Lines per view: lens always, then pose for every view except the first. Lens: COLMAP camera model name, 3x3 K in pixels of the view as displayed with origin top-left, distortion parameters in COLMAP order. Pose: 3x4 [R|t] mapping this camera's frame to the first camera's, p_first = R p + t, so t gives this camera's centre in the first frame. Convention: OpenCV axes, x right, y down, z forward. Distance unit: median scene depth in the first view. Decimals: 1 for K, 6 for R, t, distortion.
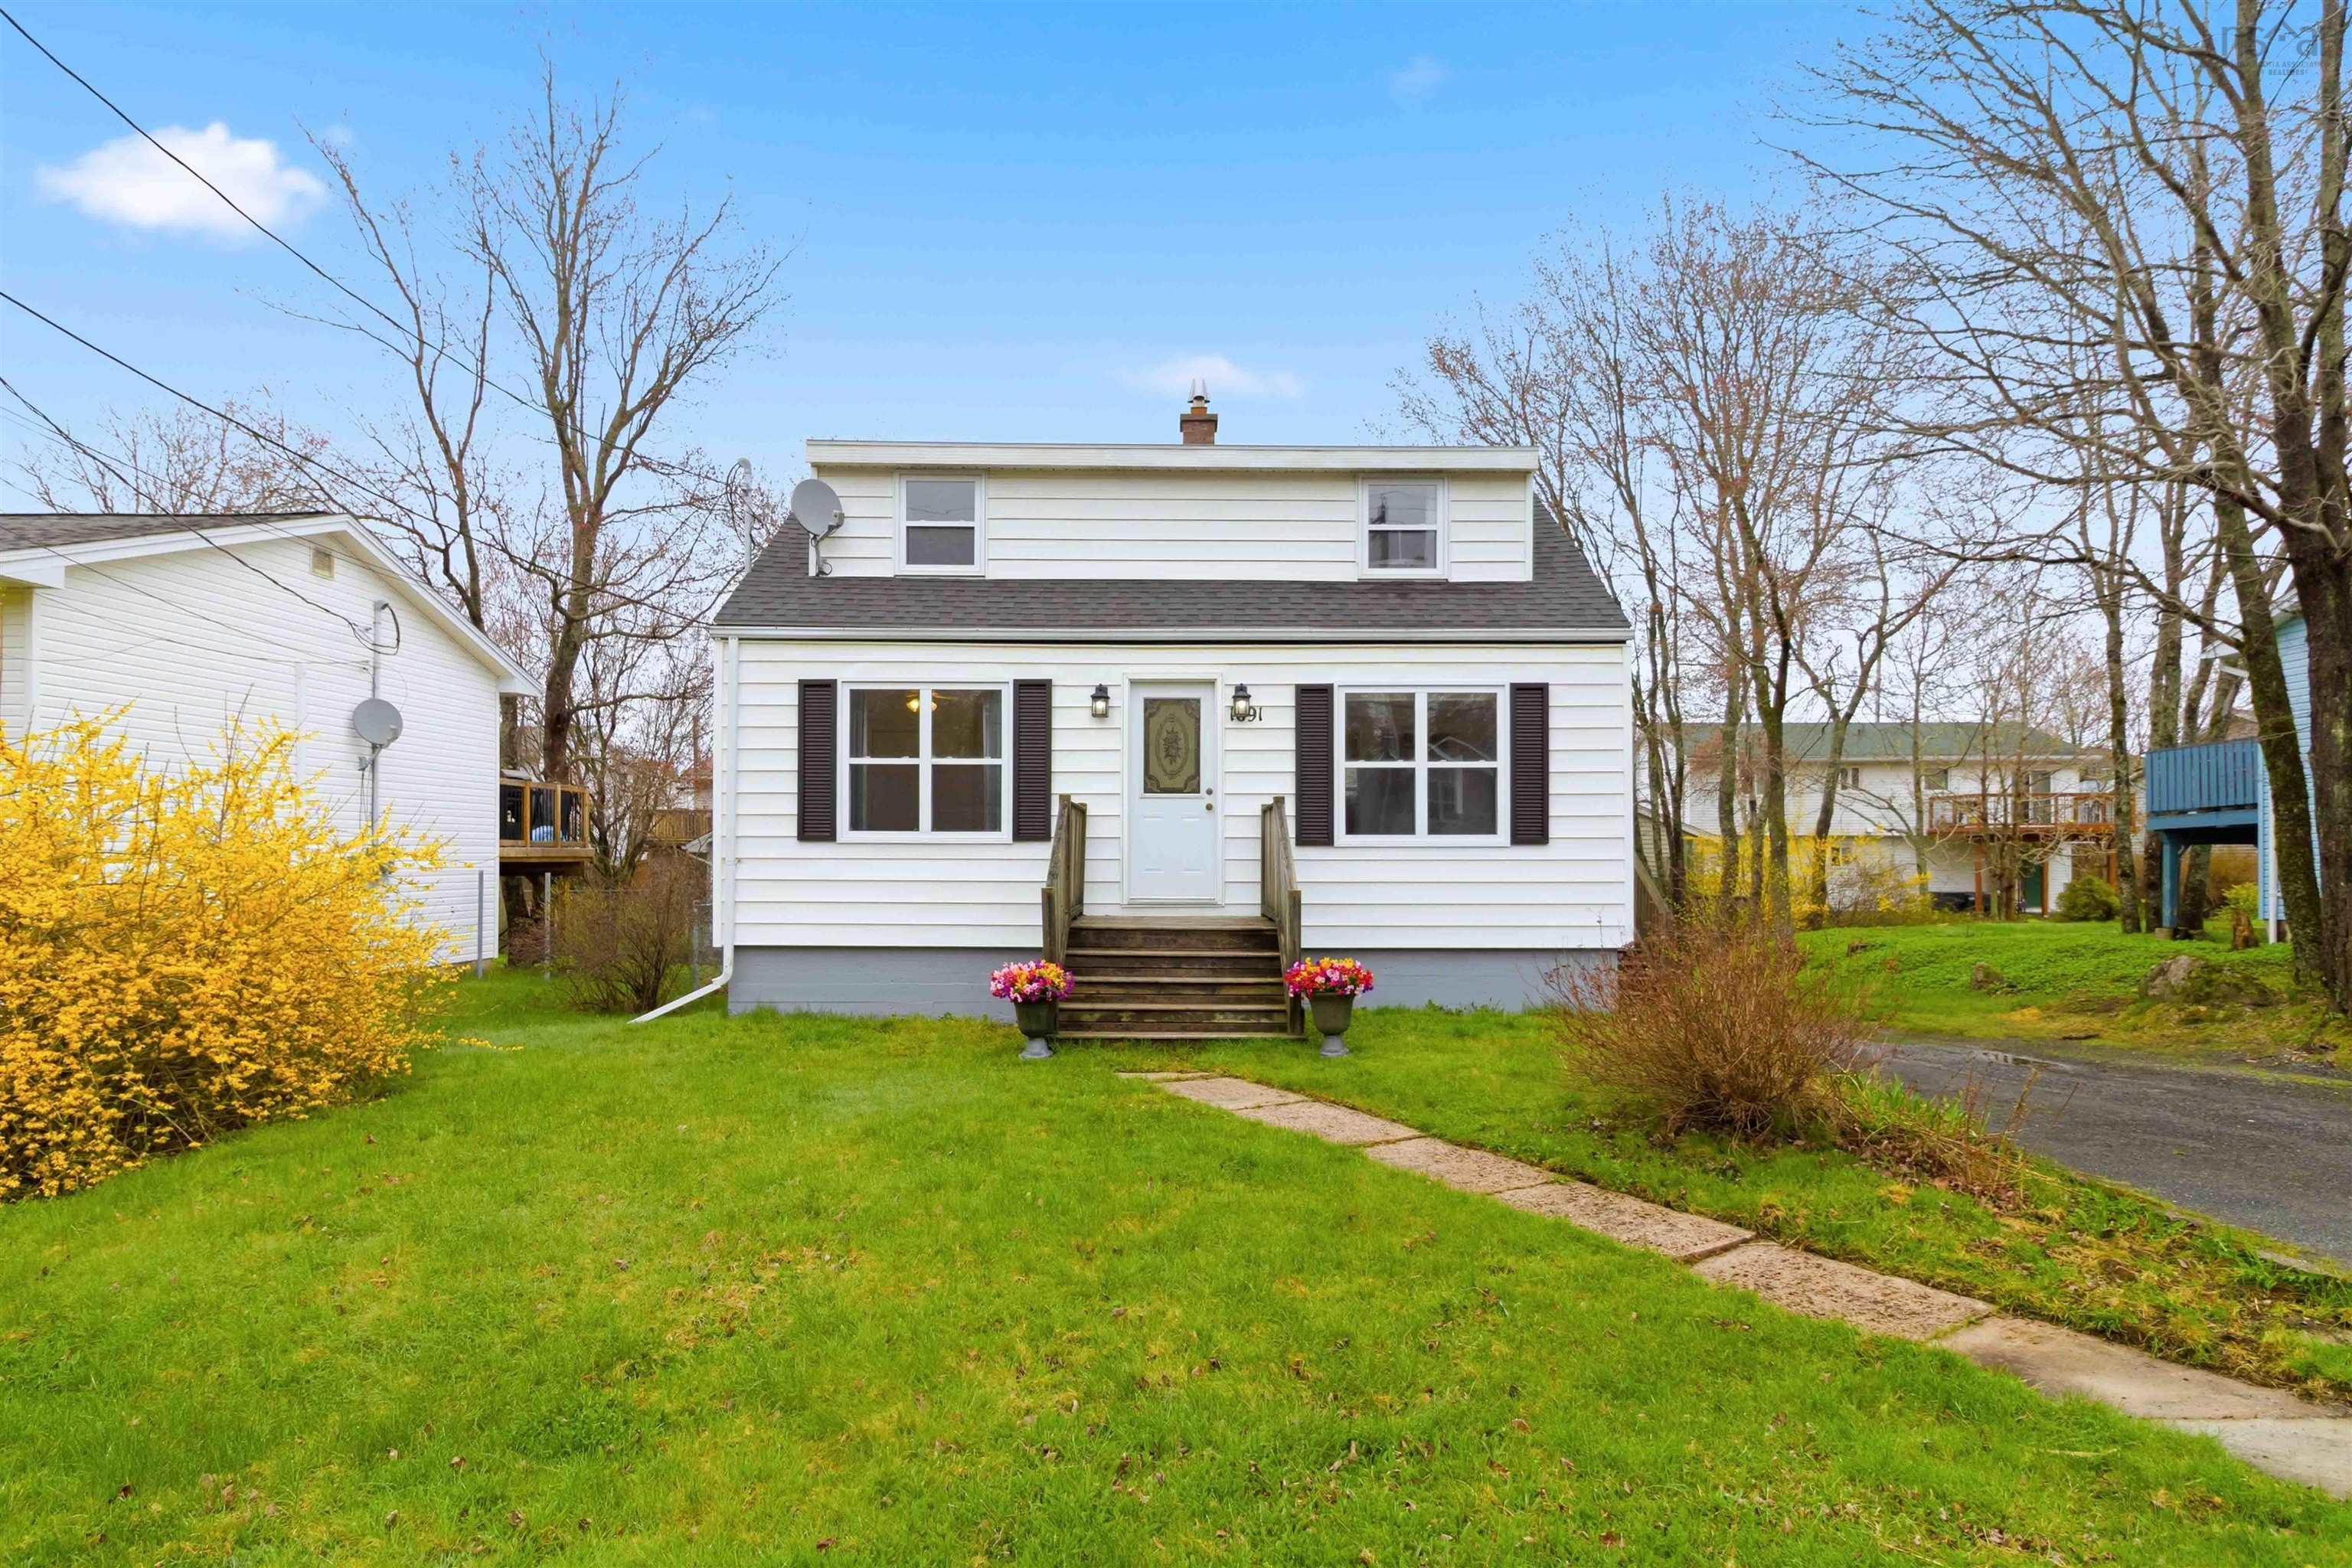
lens RADIAL K [[1280.7, 0, 1171.2], [0, 1280.7, 793.5], [0, 0, 1]] dist [0.007200, 0.000677]
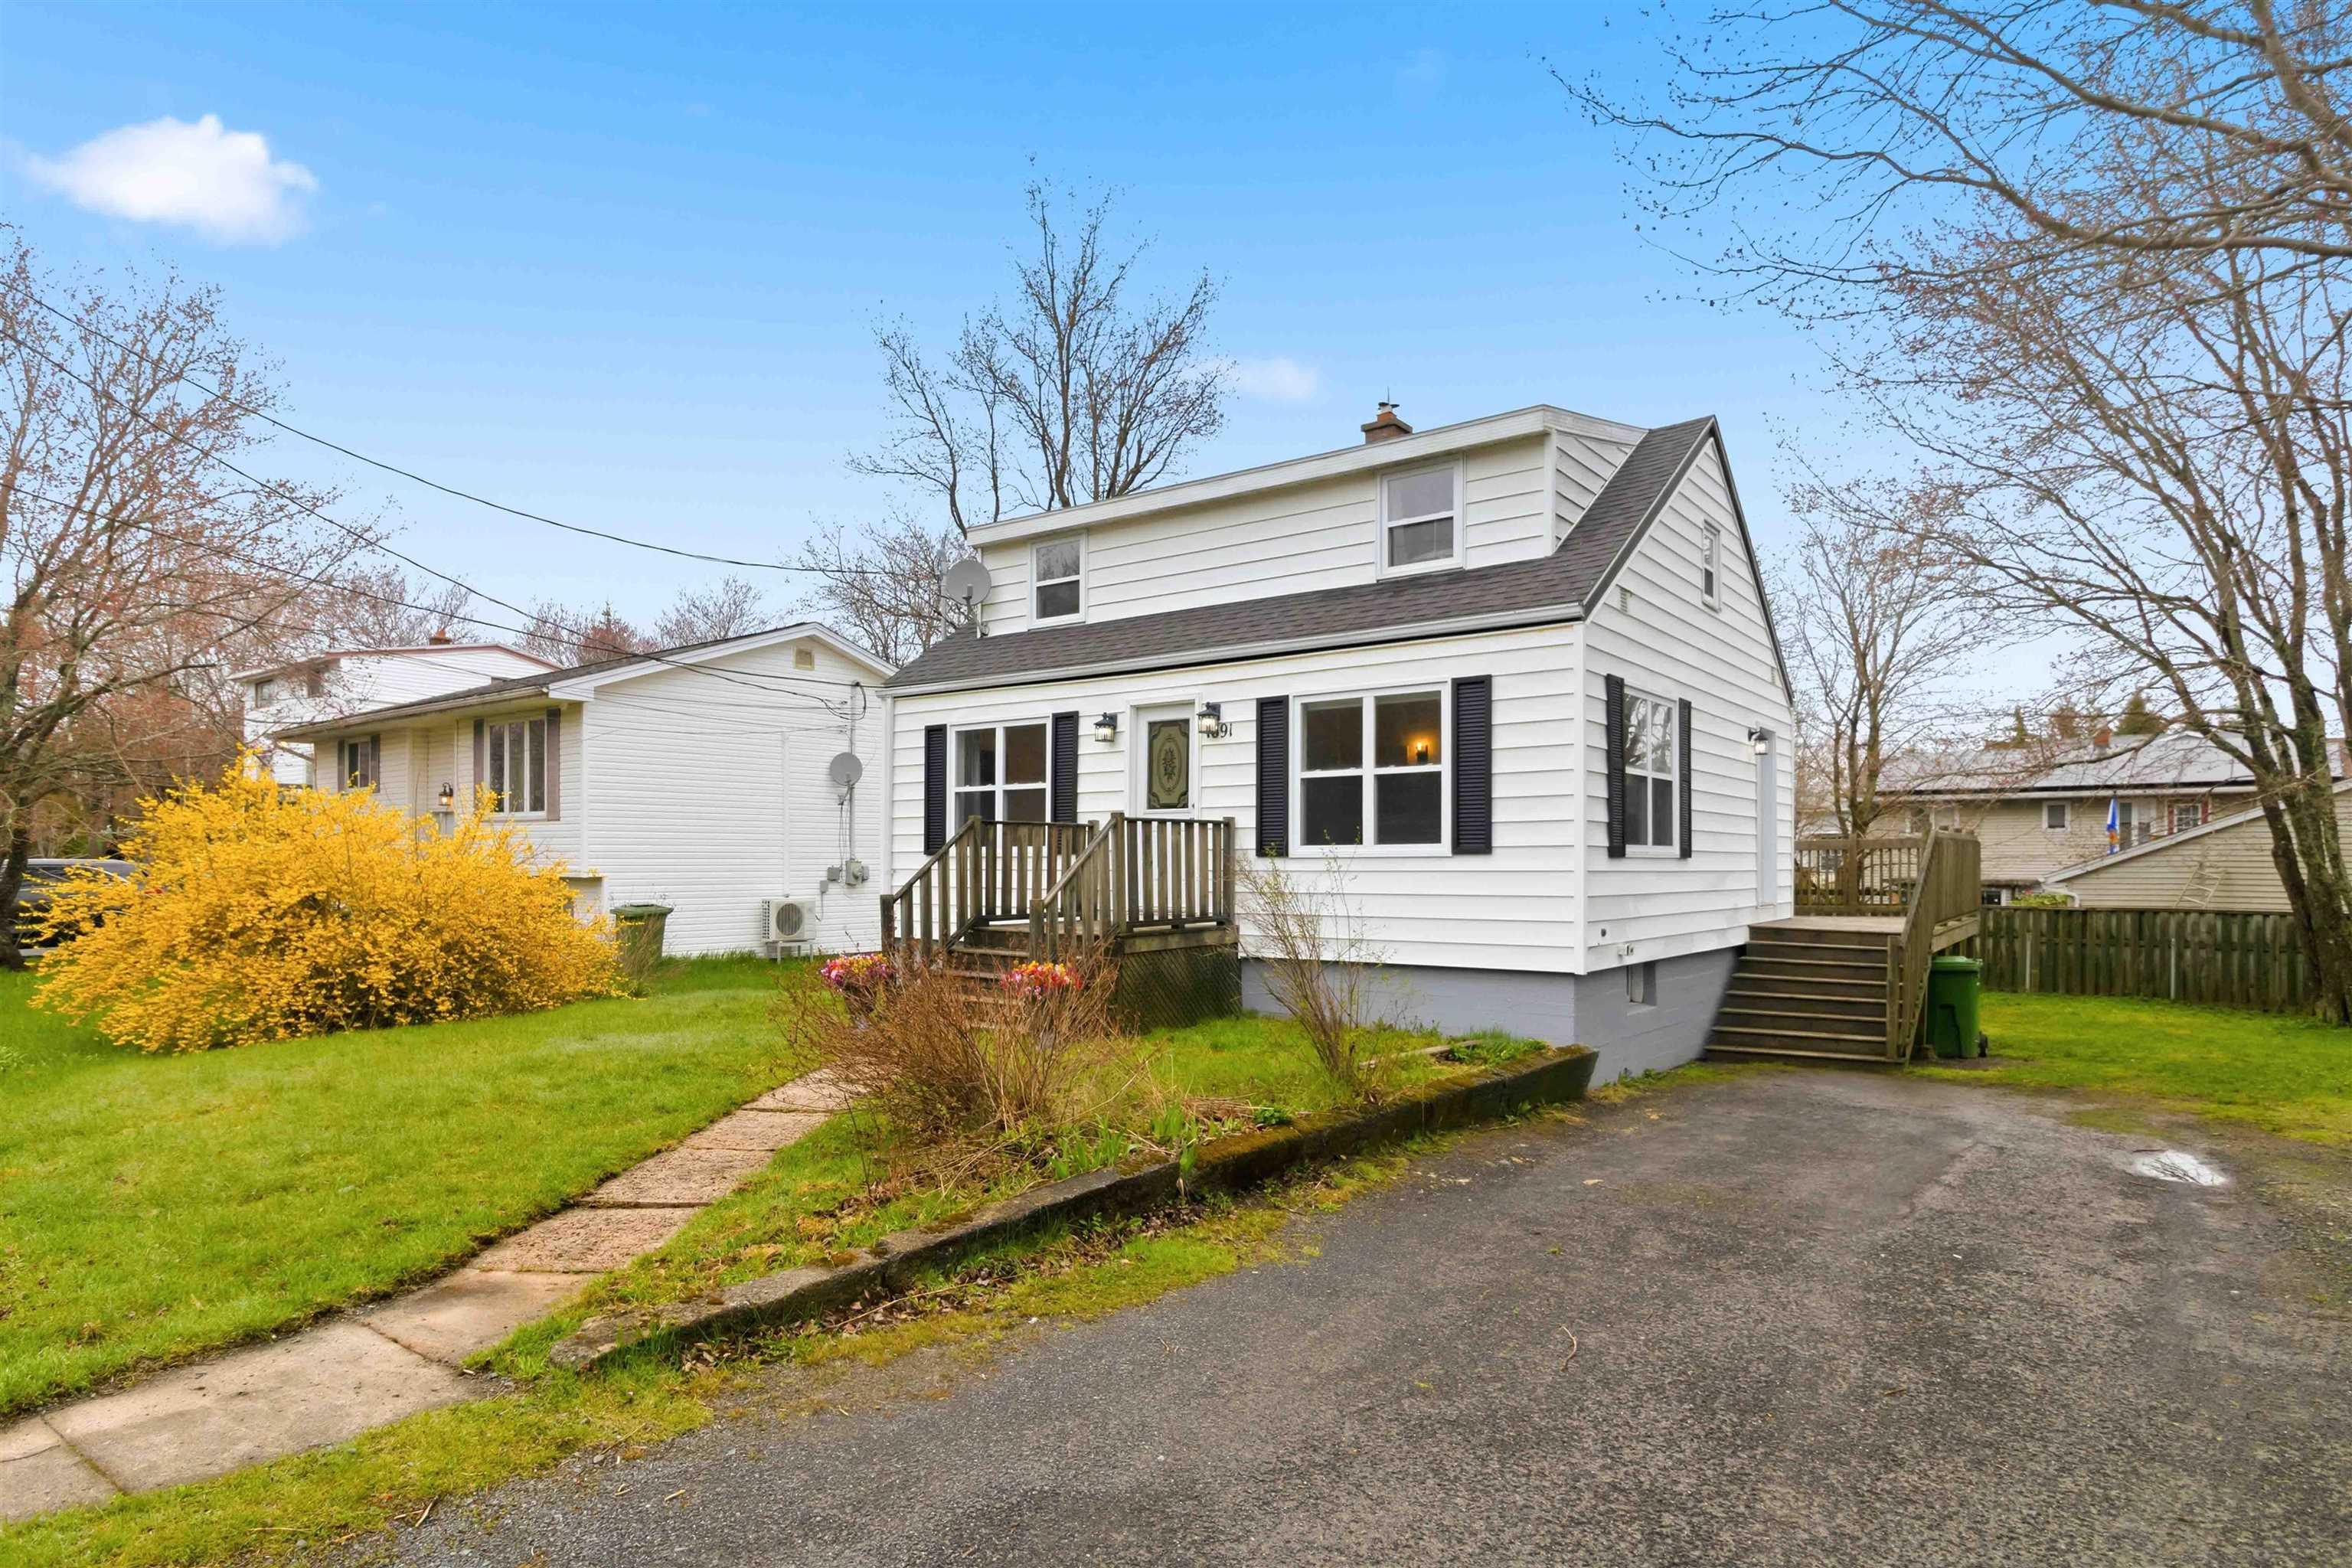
lens RADIAL K [[1280.7, 0, 1167.9], [0, 1280.7, 790.4], [0, 0, 1]] dist [0.007200, 0.000677]
pose [[0.797697, -0.036501, -0.601953, 0.650321], [0.031482, 0.999326, -0.018877, 0.004808], [0.602237, -0.003893, 0.798308, 0.144885]]
